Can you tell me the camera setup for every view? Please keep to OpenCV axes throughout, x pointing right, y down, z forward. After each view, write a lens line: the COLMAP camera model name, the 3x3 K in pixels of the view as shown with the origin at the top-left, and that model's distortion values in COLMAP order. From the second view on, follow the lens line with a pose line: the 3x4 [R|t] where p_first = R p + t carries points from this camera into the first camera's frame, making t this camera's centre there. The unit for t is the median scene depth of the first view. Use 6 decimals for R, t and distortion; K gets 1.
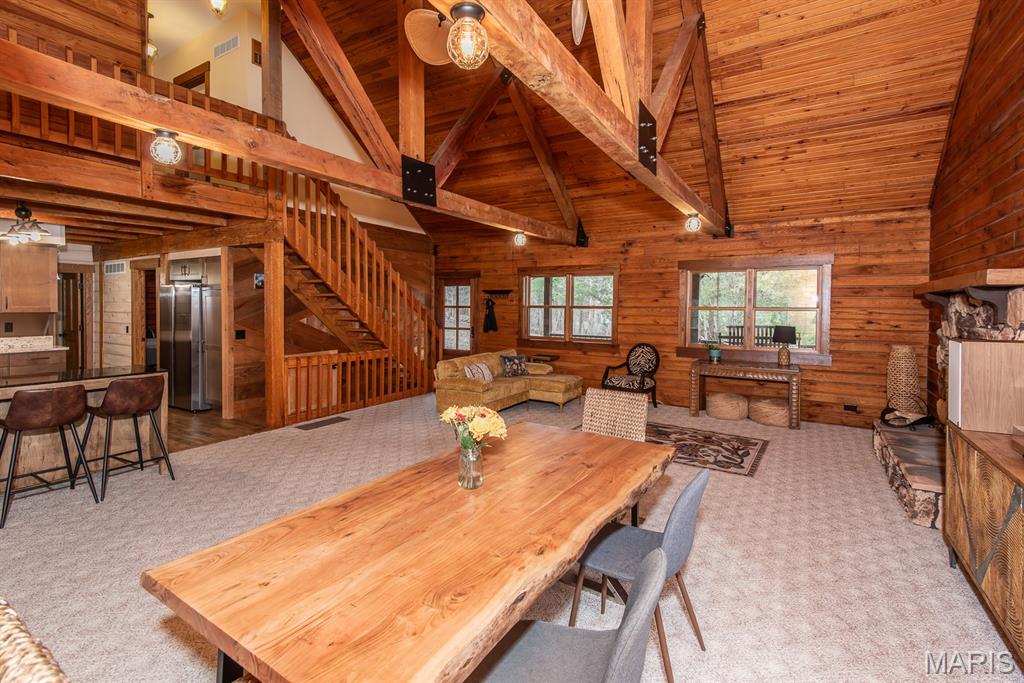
lens RADIAL K [[471.7, 0, 513.5], [0, 471.7, 323.3], [0, 0, 1]] dist [0.033143, -0.013229]
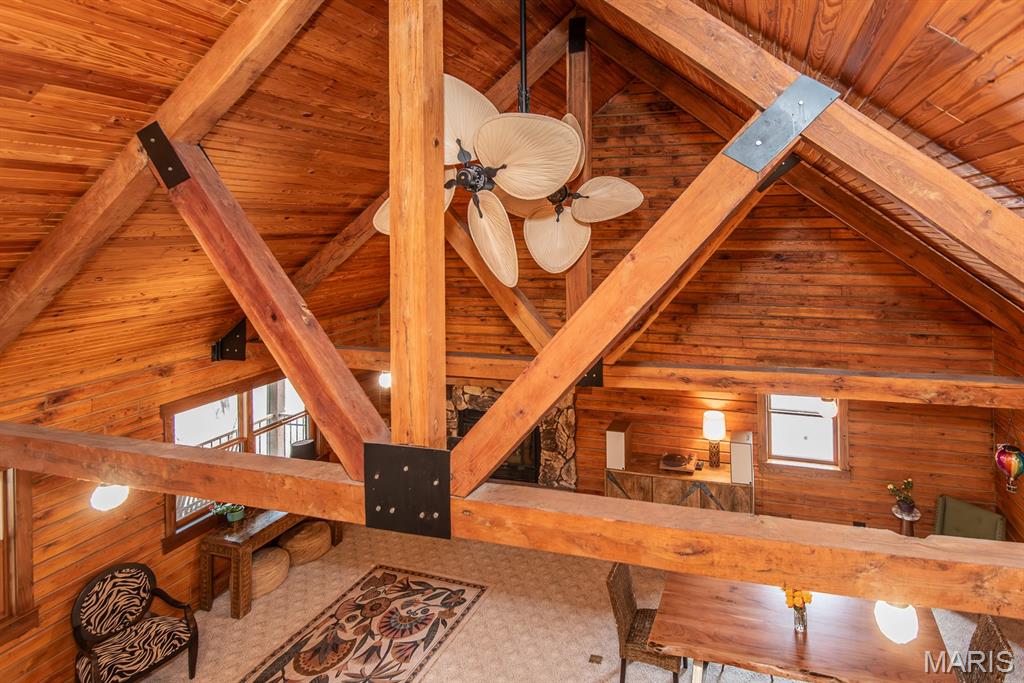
lens RADIAL K [[498.9, 0, 613.4], [0, 498.9, 232.4], [0, 0, 1]] dist [0.014637, -0.004137]
pose [[-0.309814, -0.011915, 0.950722, -0.488672], [0.029692, 0.999313, 0.022199, -0.363180], [-0.950333, 0.035107, -0.309247, 0.624093]]
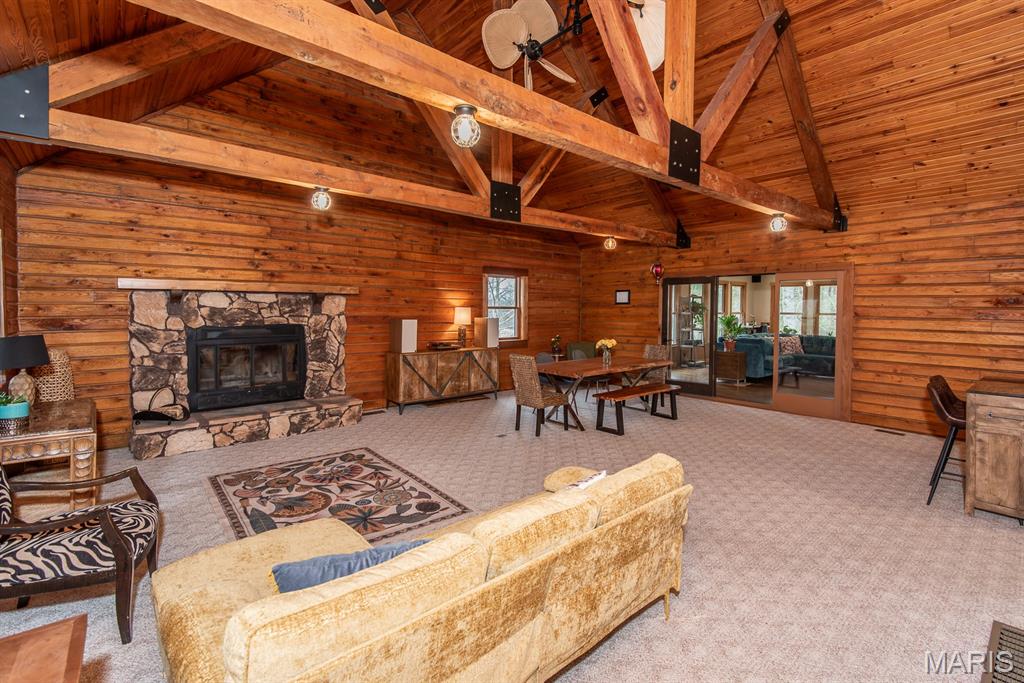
lens RADIAL K [[471.7, 0, 513.5], [0, 471.7, 323.3], [0, 0, 1]] dist [0.033143, -0.013229]
pose [[-0.957066, -0.031753, 0.288124, -0.119904], [-0.013313, 0.997748, 0.065734, -0.046513], [-0.289563, 0.059076, -0.955334, 1.200120]]
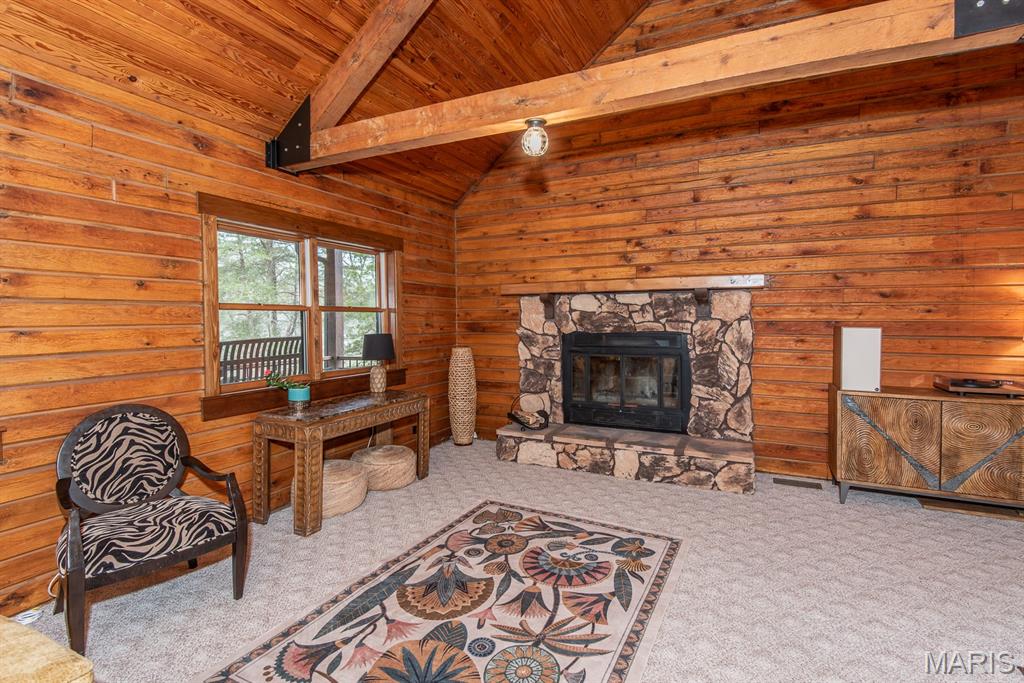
lens RADIAL K [[471.7, 0, 513.5], [0, 471.7, 323.3], [0, 0, 1]] dist [0.033143, -0.013229]
pose [[-0.119307, -0.024776, 0.992548, -0.105420], [0.031412, 0.999094, 0.028716, -0.019976], [-0.992360, 0.034604, -0.118421, 0.780945]]
